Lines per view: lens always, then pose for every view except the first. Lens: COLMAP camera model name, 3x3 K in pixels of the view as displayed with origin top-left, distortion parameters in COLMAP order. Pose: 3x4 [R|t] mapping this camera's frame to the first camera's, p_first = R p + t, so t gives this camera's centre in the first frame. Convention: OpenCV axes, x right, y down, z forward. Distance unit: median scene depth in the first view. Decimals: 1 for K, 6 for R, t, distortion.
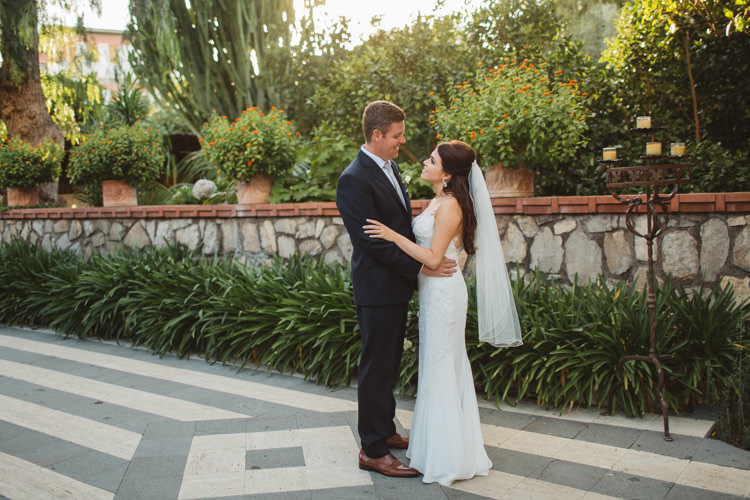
lens RADIAL K [[683.9, 0, 375.0], [0, 683.9, 250.0], [0, 0, 1]] dist [0.004123, -0.025691]
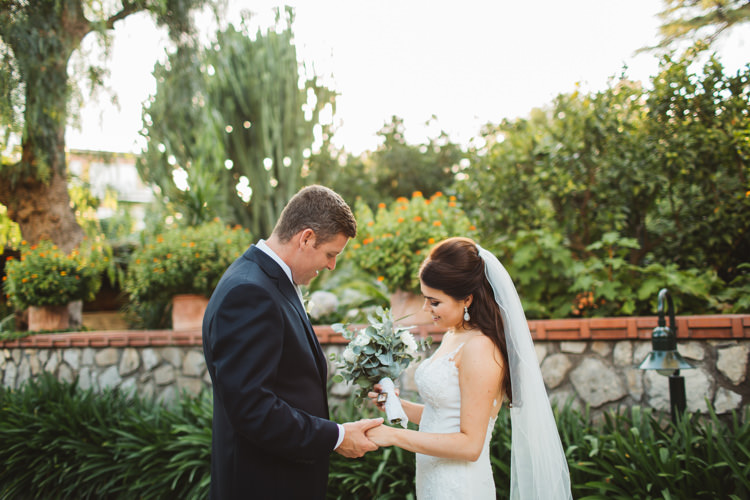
lens RADIAL K [[683.9, 0, 375.0], [0, 683.9, 250.0], [0, 0, 1]] dist [0.004123, -0.025691]
pose [[0.998288, -0.007225, 0.058045, -0.209550], [0.016940, 0.985528, -0.168667, -0.018726], [-0.055986, 0.169362, 0.983962, 0.224193]]
